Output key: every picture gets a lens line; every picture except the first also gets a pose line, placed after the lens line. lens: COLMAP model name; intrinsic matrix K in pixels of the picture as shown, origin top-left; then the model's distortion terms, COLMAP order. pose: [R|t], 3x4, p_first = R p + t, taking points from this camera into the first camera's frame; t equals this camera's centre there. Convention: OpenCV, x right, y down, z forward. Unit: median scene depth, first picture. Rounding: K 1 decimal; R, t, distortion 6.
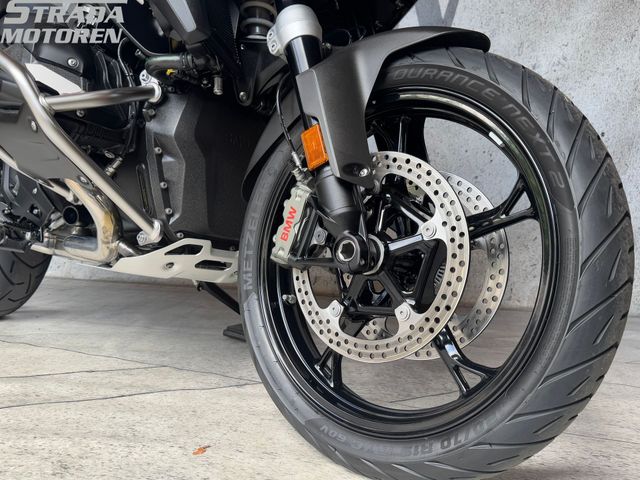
lens RADIAL K [[553.5, 0, 320.3], [0, 553.5, 240.6], [0, 0, 1]] dist [0.075484, -0.028705]
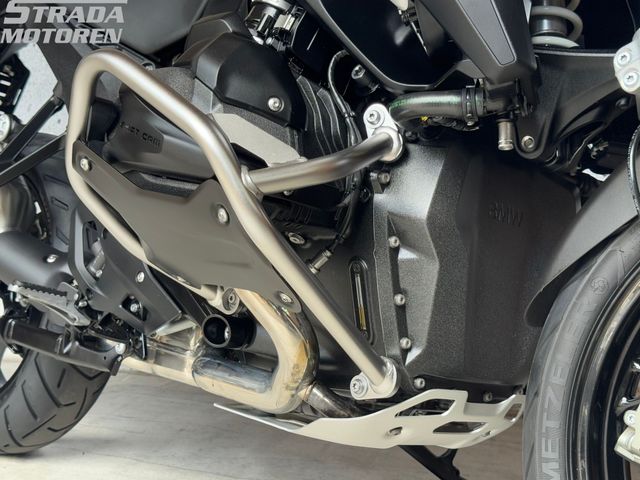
lens RADIAL K [[918.1, 0, 321.8], [0, 918.1, 237.2], [0, 0, 1]] dist [0.116022, 0.000000]
pose [[0.996644, 0.020131, -0.079345, -0.287090], [-0.021519, 0.999629, -0.016677, -0.147188], [0.078980, 0.018328, 0.996708, 0.023851]]
